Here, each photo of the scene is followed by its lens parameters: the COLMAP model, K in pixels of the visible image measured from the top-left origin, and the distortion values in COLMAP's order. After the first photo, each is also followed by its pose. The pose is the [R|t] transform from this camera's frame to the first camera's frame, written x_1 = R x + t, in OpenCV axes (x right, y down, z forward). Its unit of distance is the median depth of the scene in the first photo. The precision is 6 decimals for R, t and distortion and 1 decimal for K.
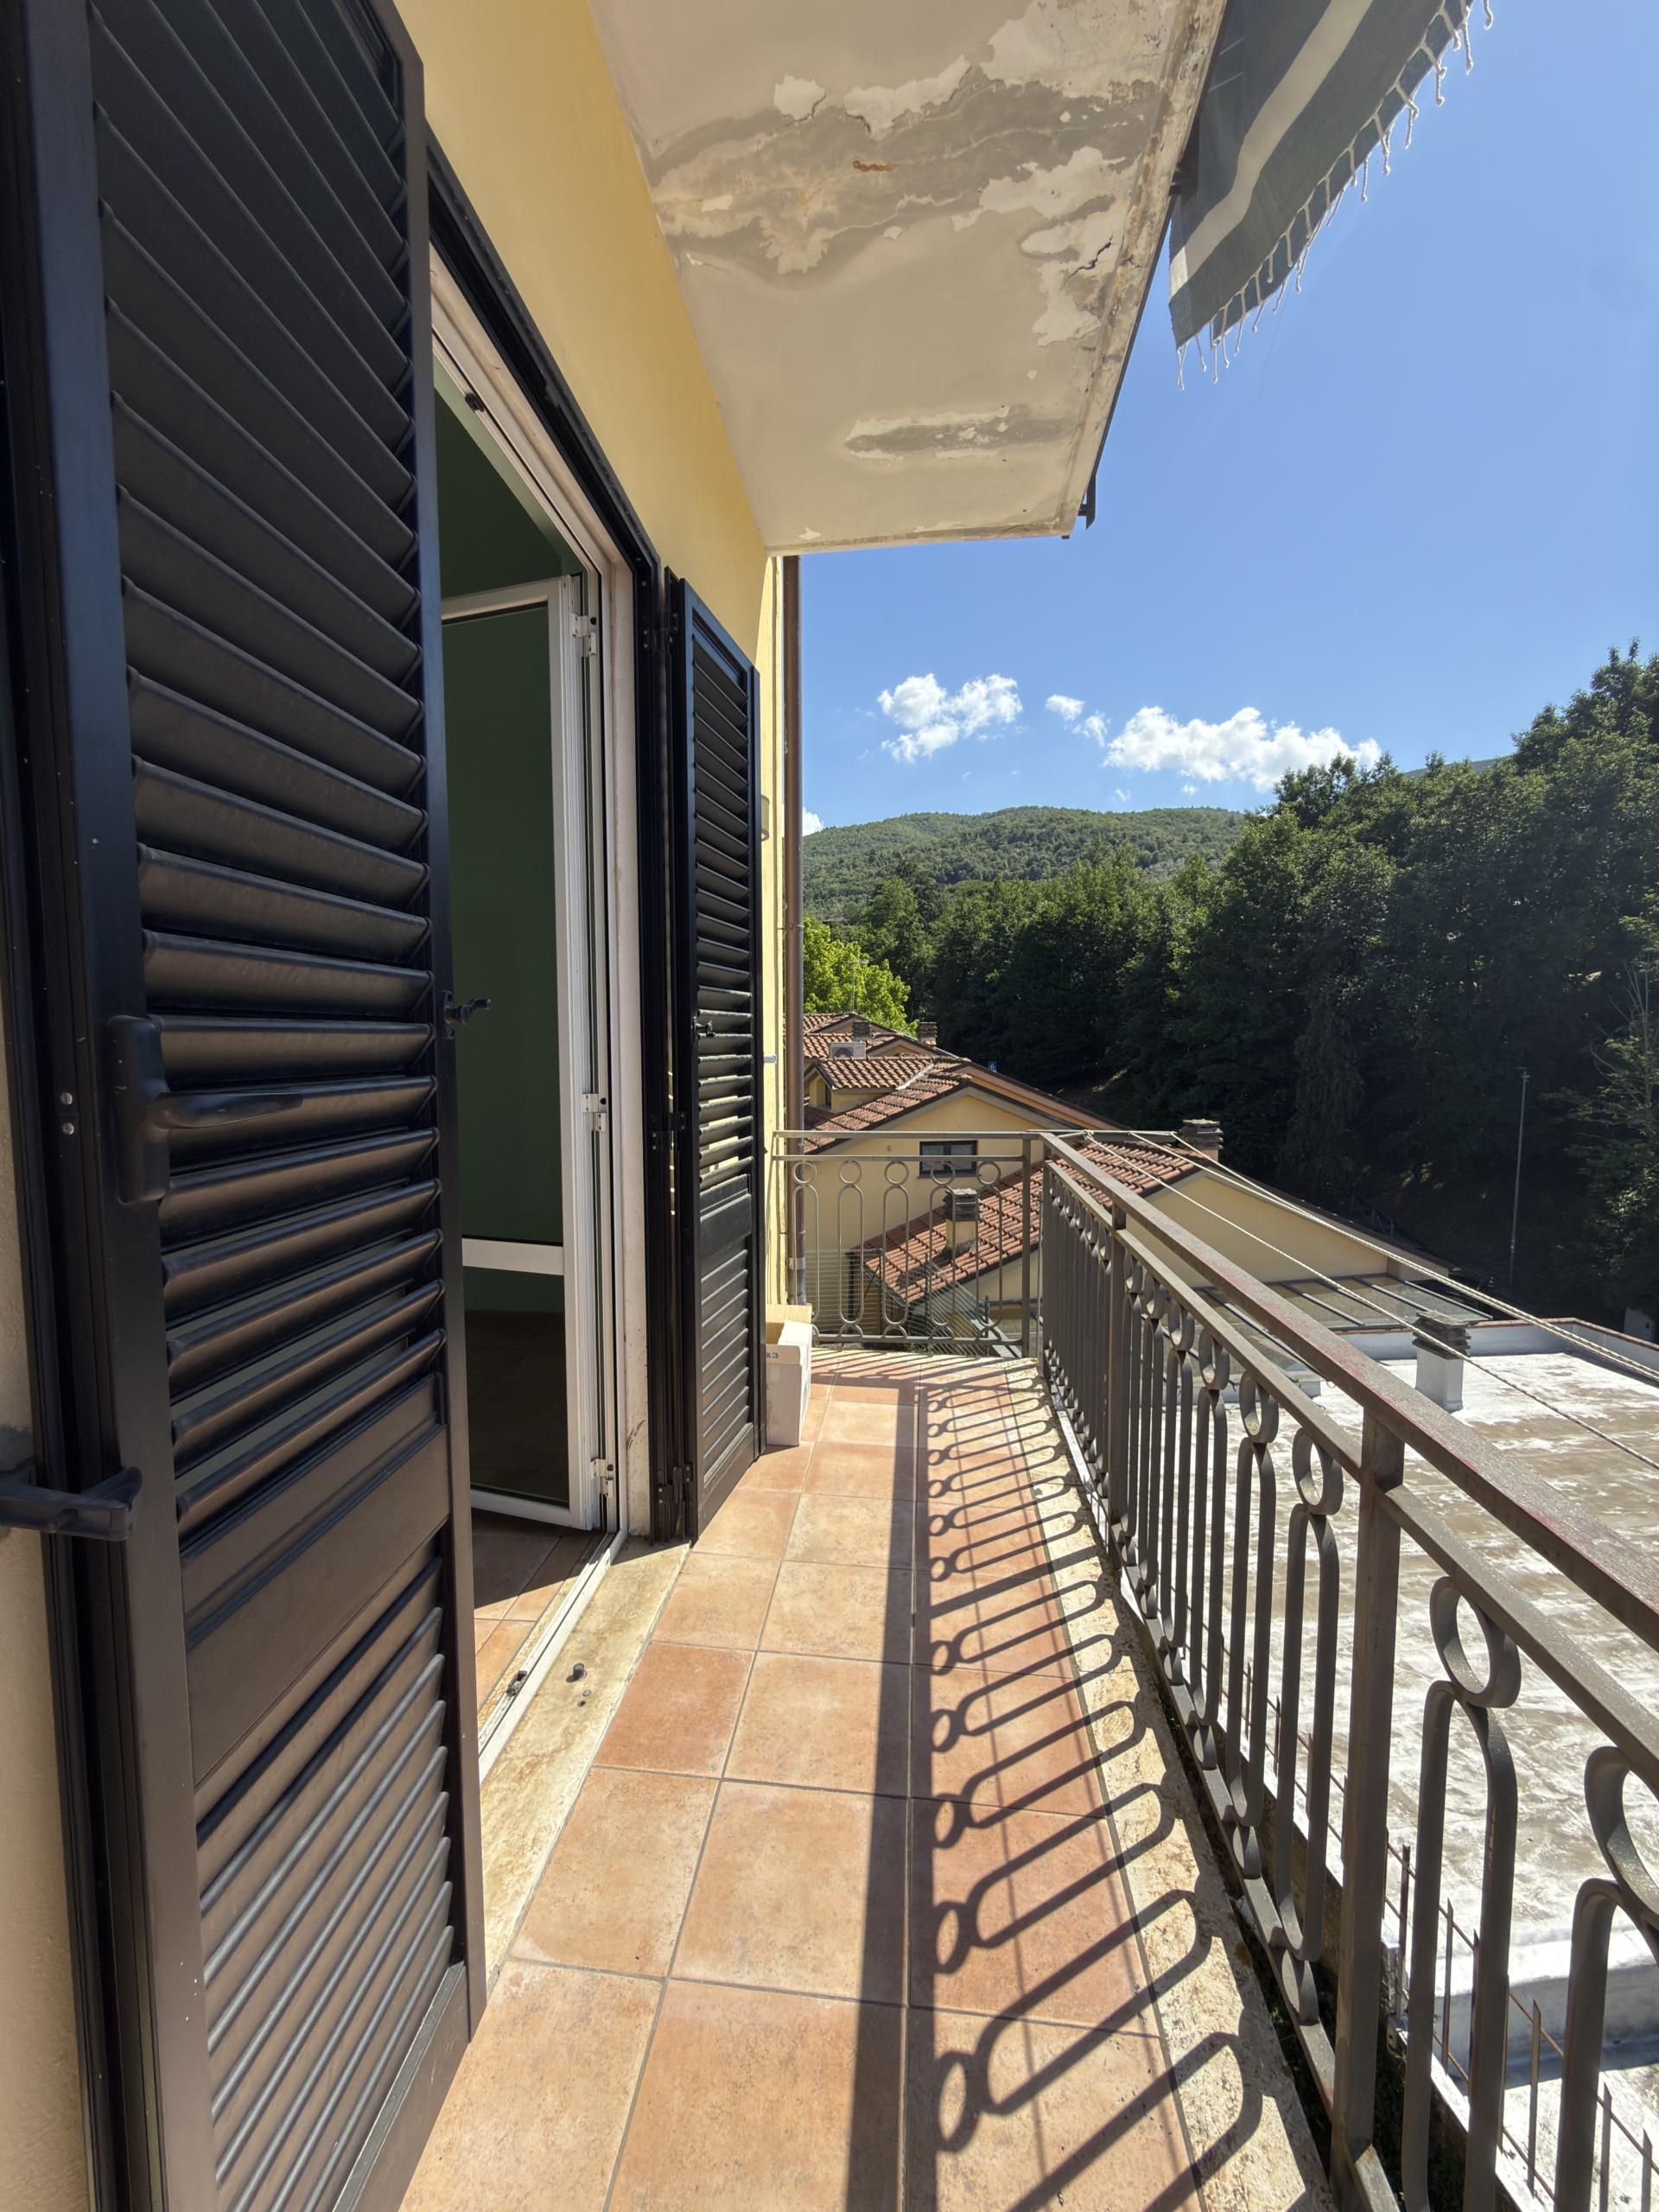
lens RADIAL K [[882.2, 0, 823.0], [0, 882.2, 1102.6], [0, 0, 1]] dist [-0.002203, -0.000109]
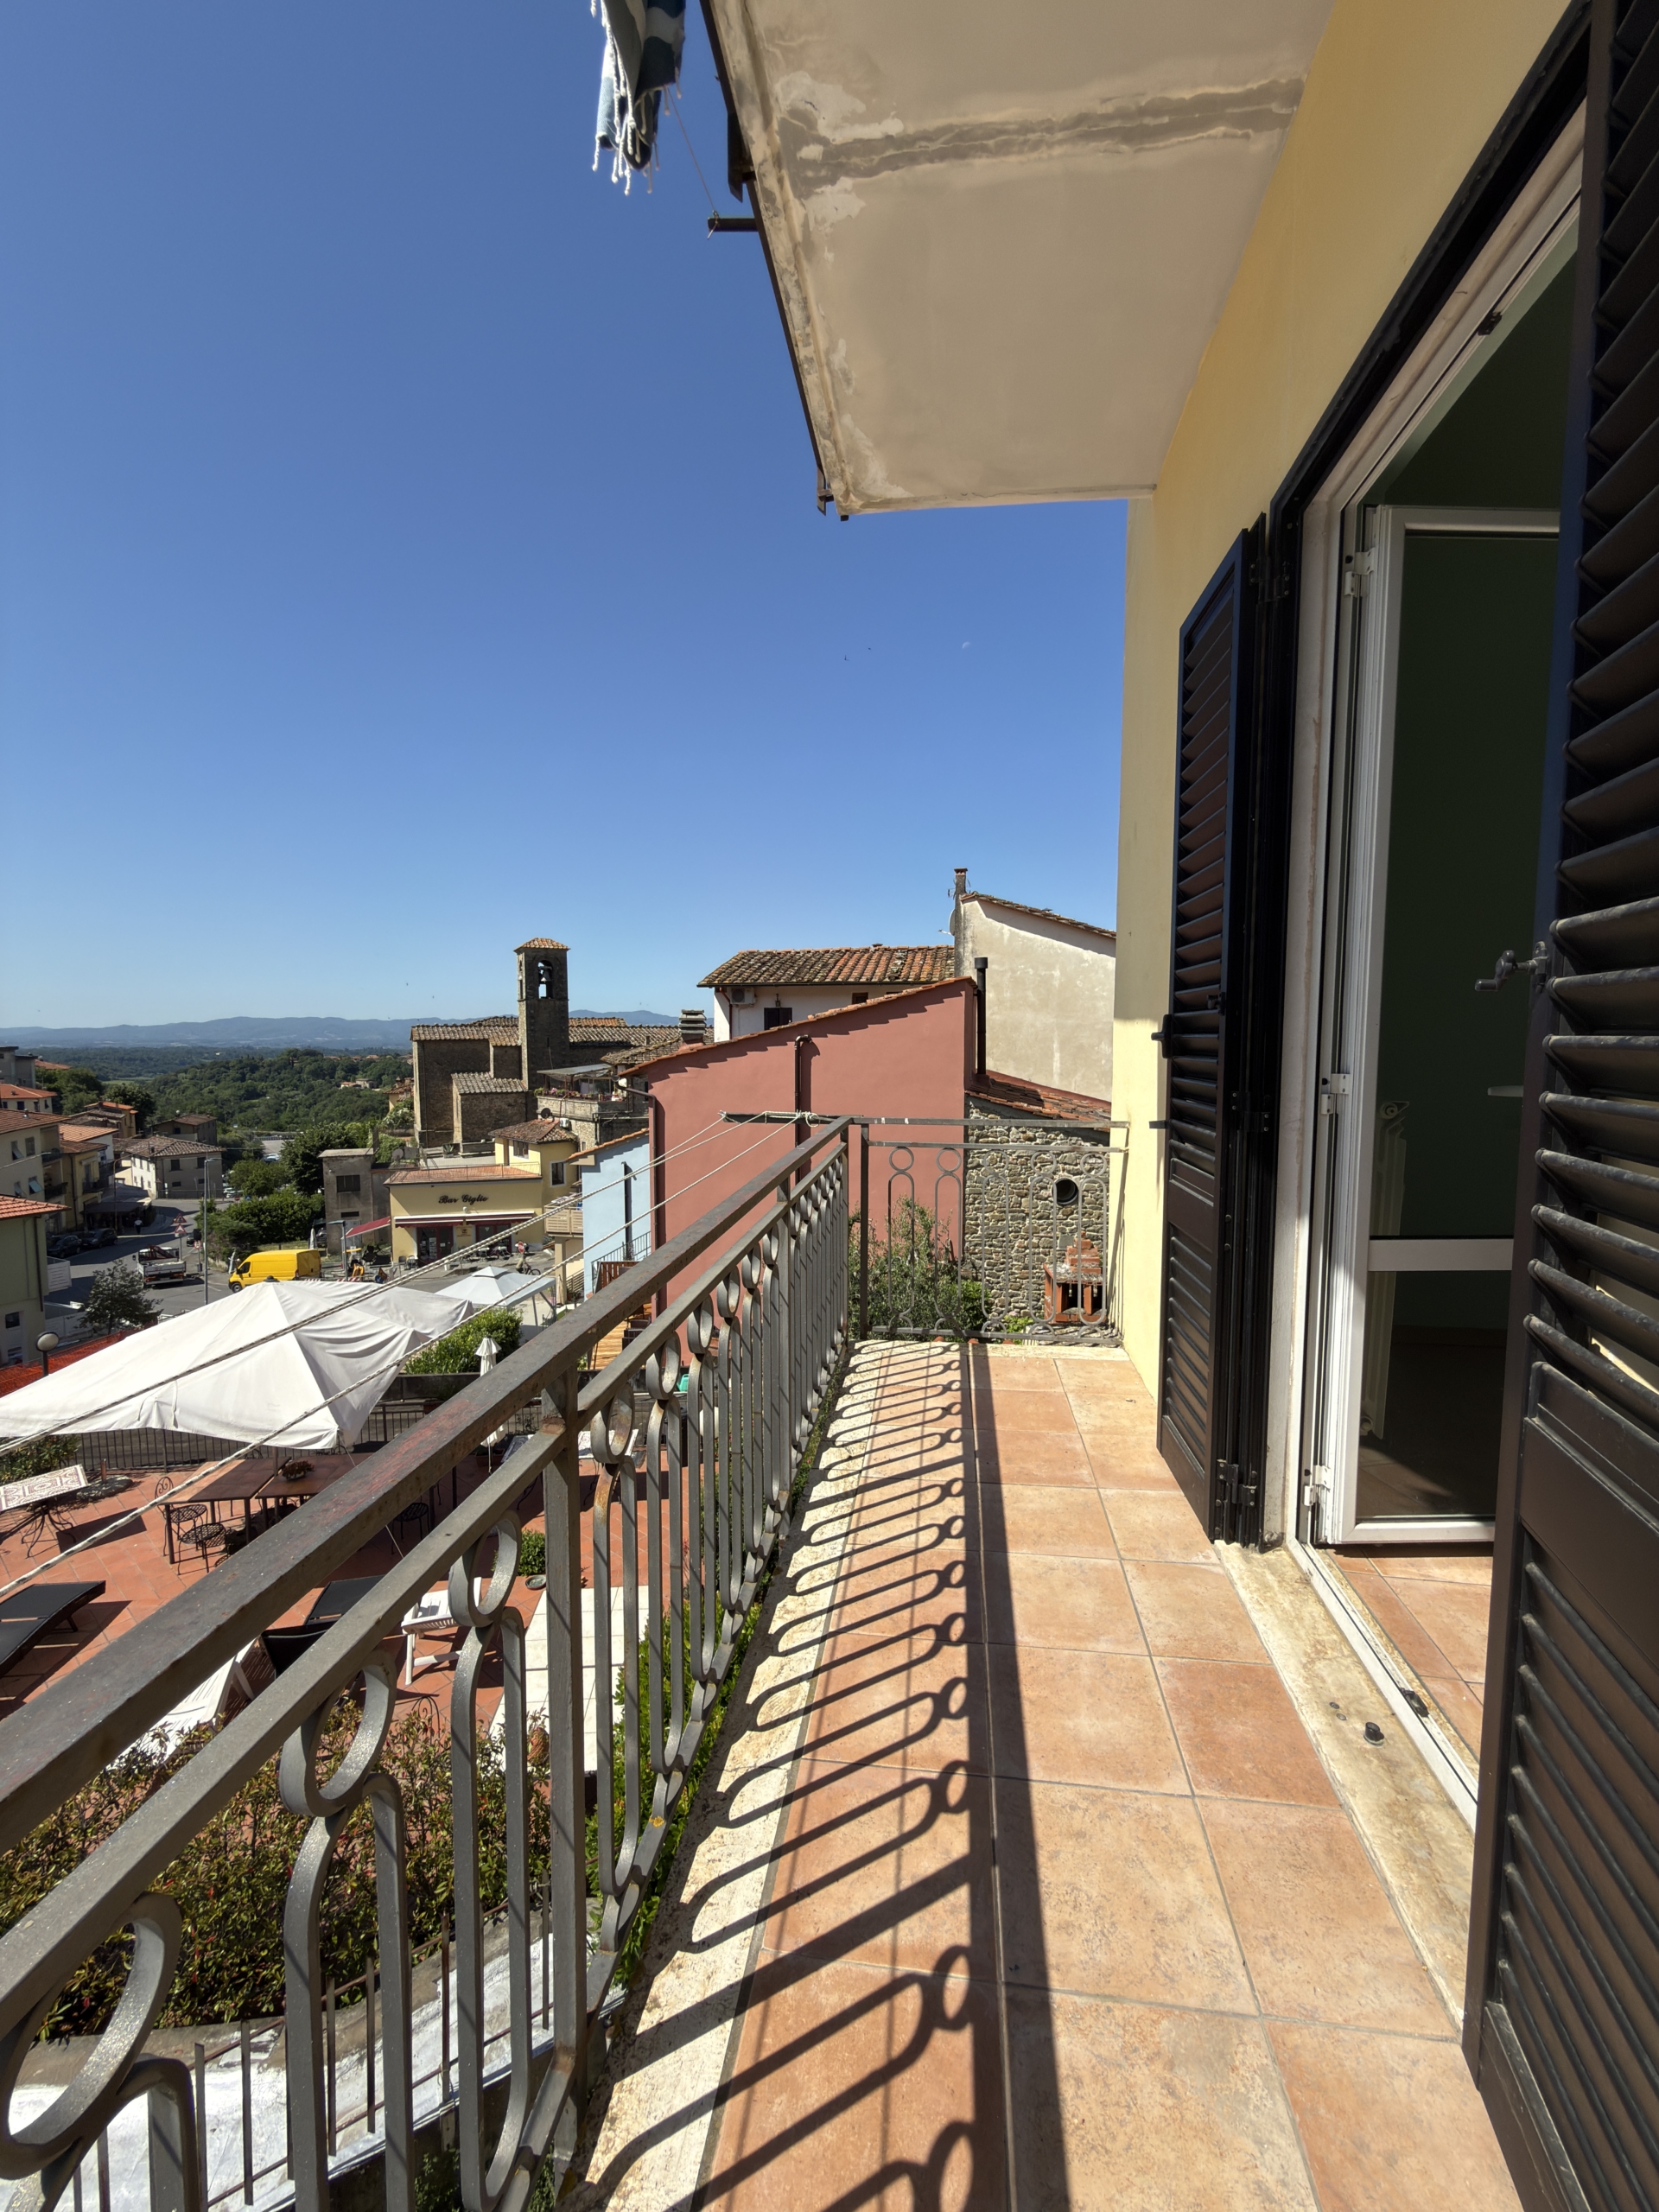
lens RADIAL K [[881.1, 0, 826.6], [0, 881.1, 1109.2], [0, 0, 1]] dist [-0.000647, 0.000056]
pose [[-0.999416, -0.000305, 0.034174, 0.245877], [0.004972, 0.988025, 0.154213, -0.107998], [-0.033812, 0.154293, -0.987446, 1.864308]]
